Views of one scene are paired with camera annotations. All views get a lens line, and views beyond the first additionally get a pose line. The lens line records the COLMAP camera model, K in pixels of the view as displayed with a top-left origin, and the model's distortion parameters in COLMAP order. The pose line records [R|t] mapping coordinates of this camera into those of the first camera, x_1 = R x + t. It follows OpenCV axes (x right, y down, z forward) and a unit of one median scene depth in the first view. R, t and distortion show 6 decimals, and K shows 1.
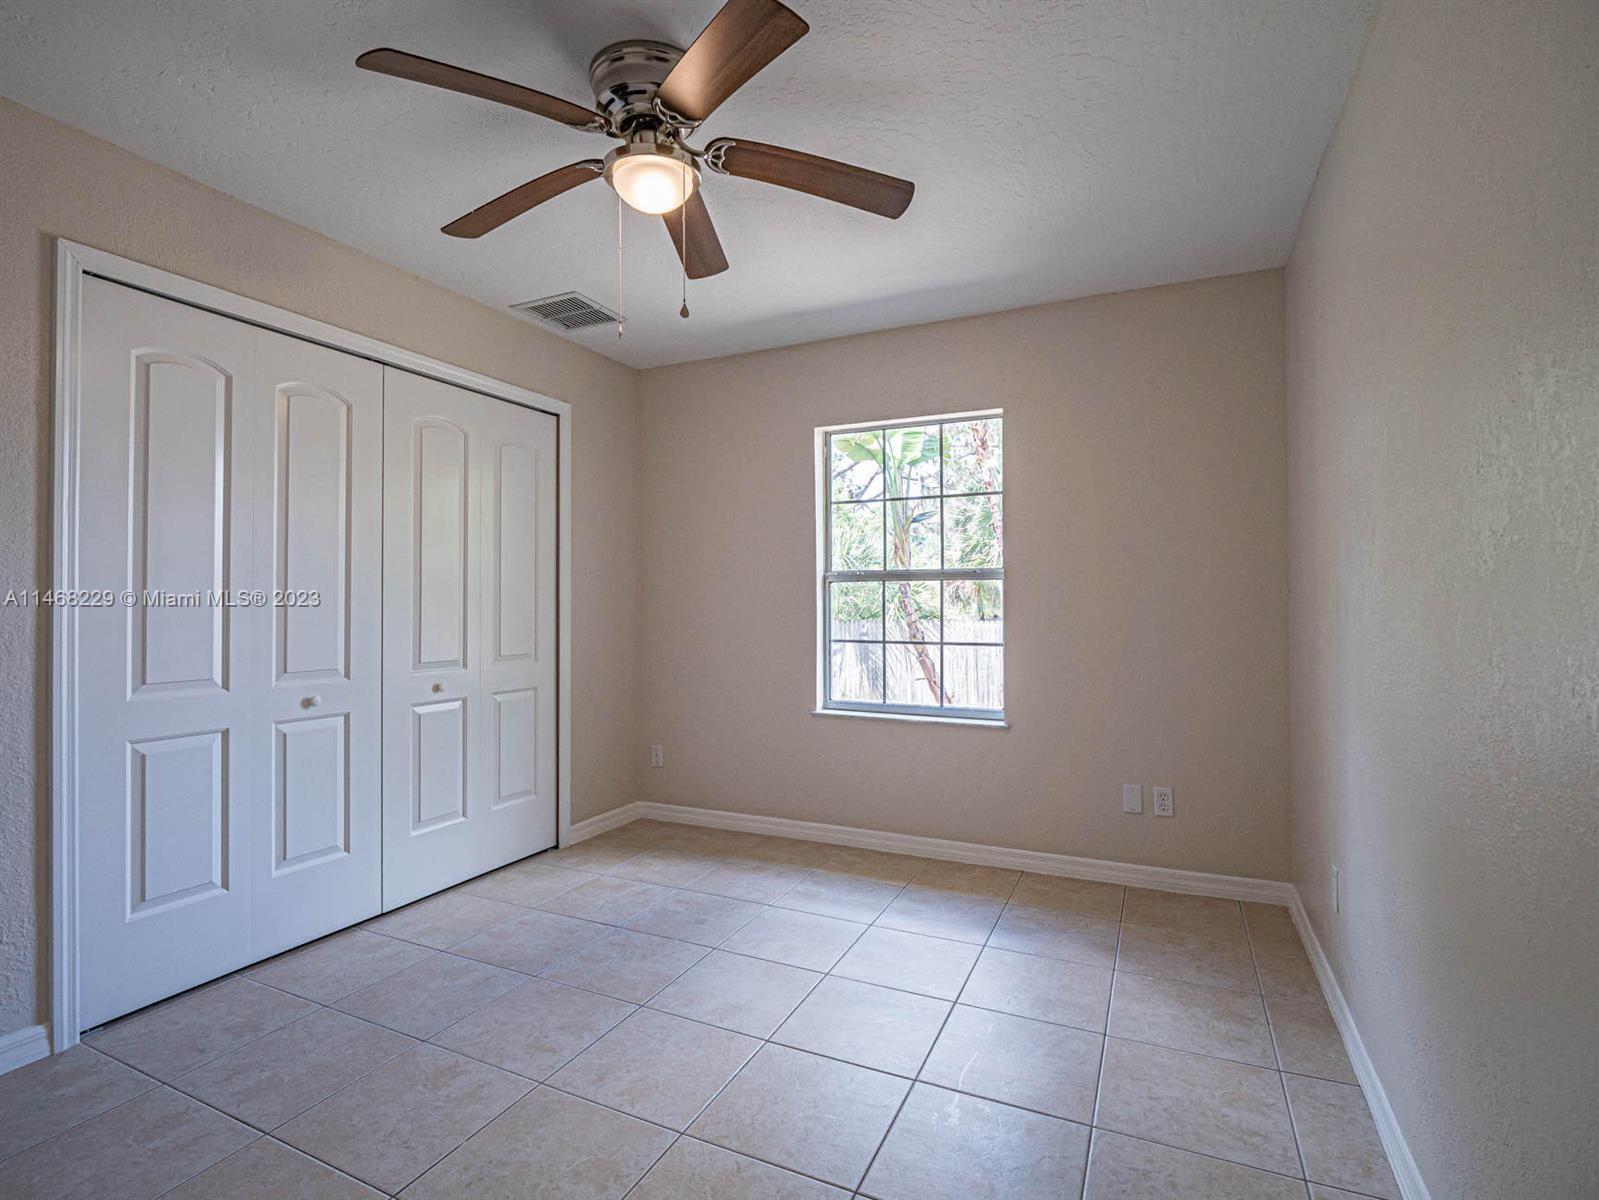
lens RADIAL K [[836.1, 0, 868.2], [0, 836.1, 595.3], [0, 0, 1]] dist [-0.003192, -0.000160]
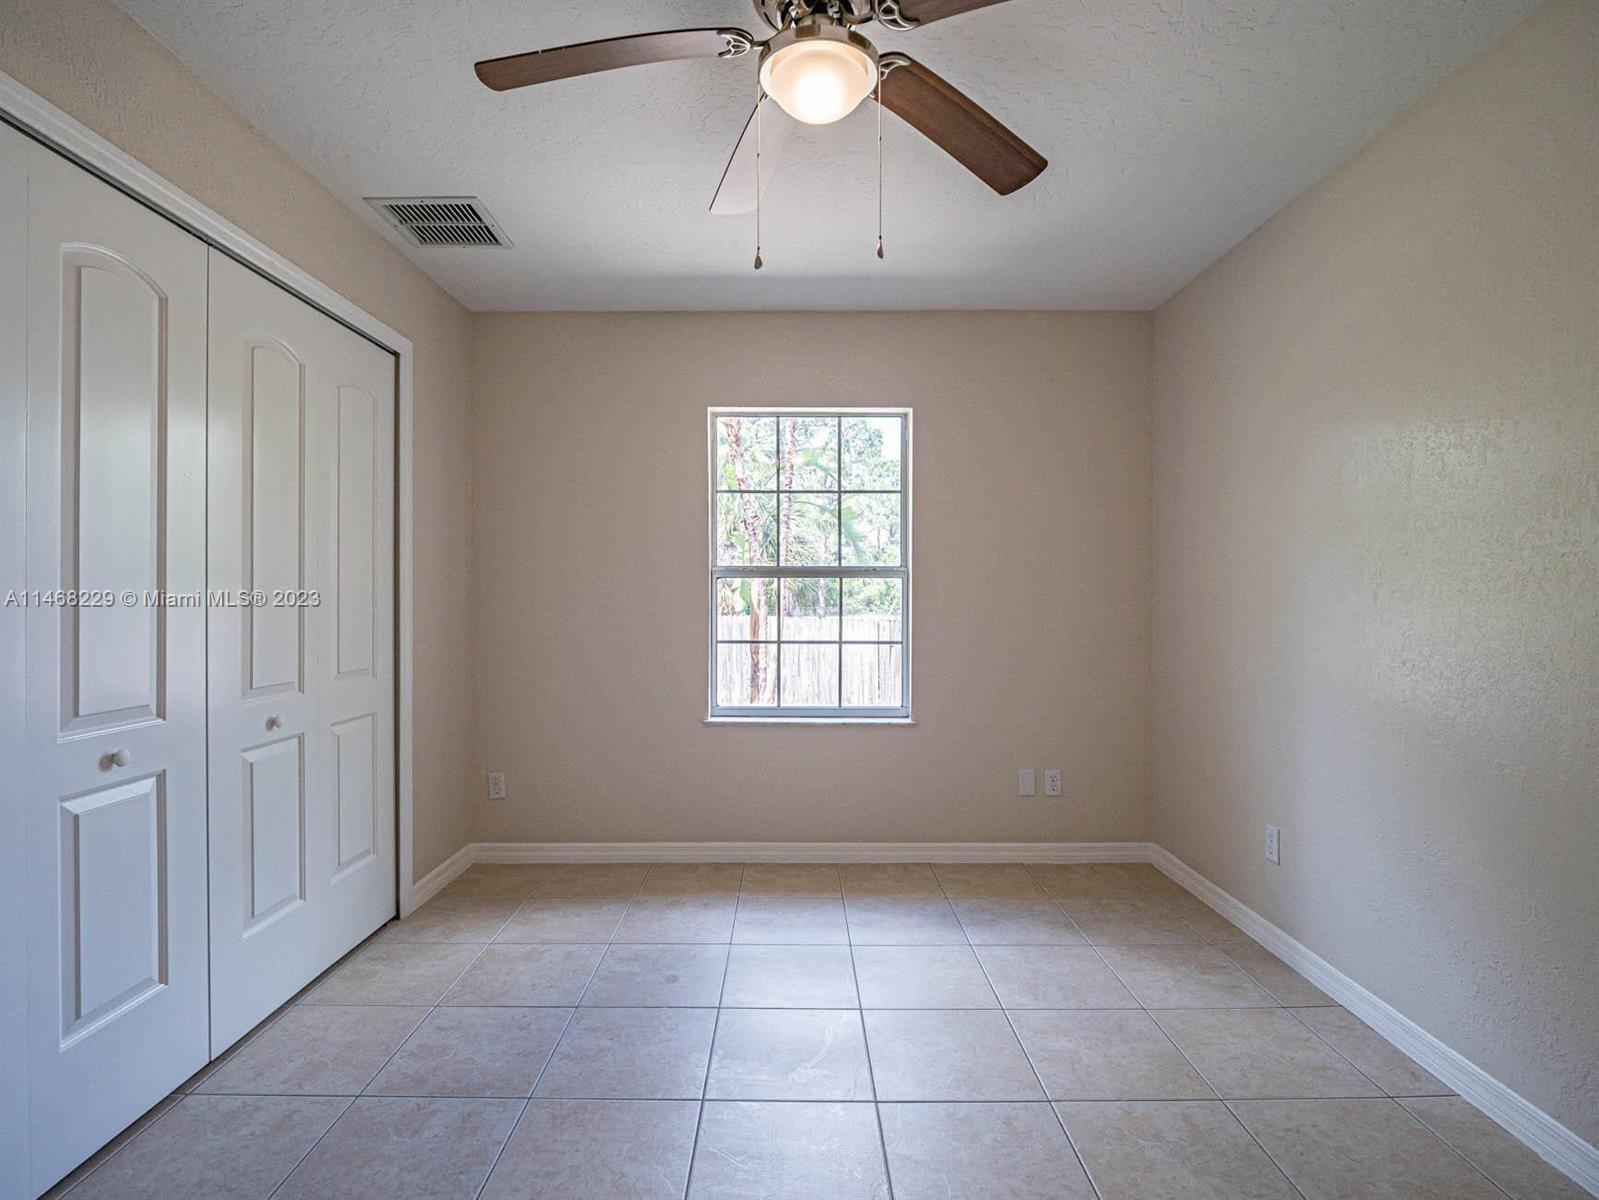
lens RADIAL K [[796.2, 0, 886.2], [0, 796.2, 601.5], [0, 0, 1]] dist [-0.005605, -0.001864]
pose [[0.900303, 0.001402, 0.435262, -0.295042], [-0.007559, 0.999894, 0.012416, -0.002361], [-0.435199, -0.014468, 0.900218, 0.154998]]
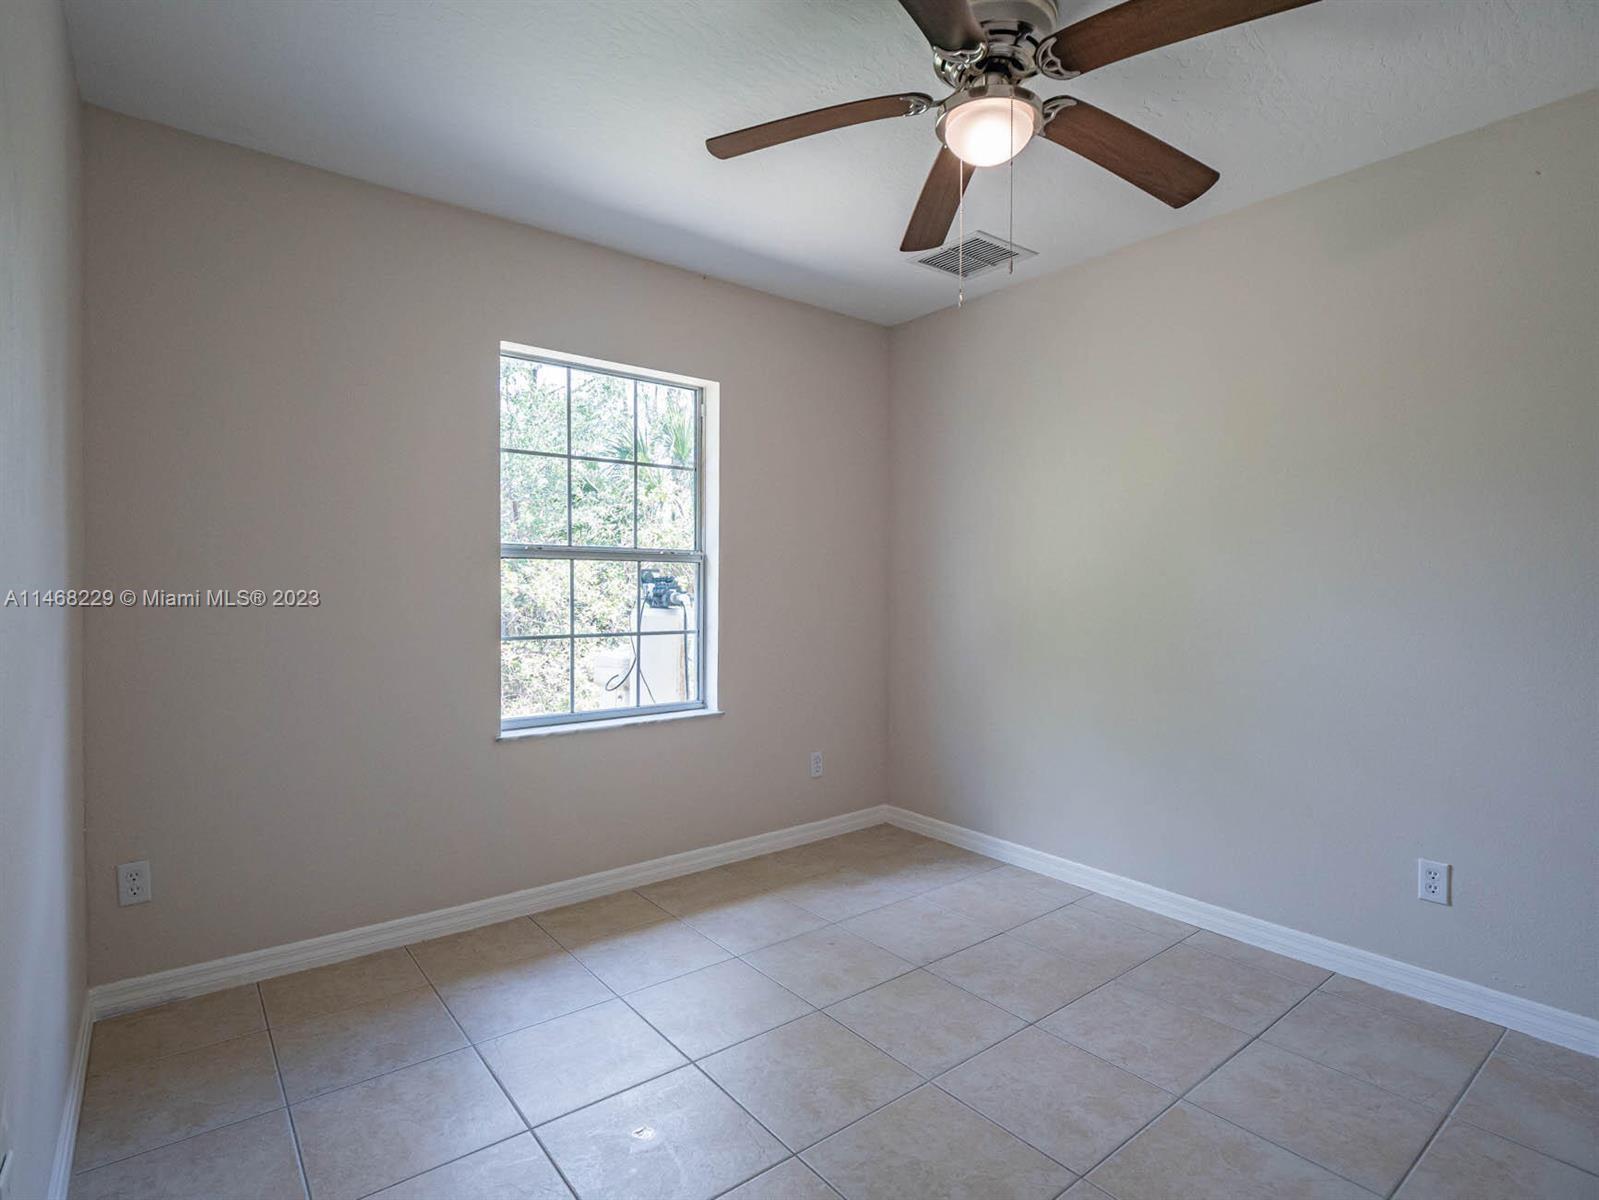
lens RADIAL K [[836.1, 0, 868.2], [0, 836.1, 595.3], [0, 0, 1]] dist [-0.003192, -0.000160]
pose [[0.402907, 0.001212, 0.915240, -0.667942], [-0.010299, 0.999942, 0.003210, 0.013333], [-0.915183, -0.010719, 0.402896, 0.478860]]
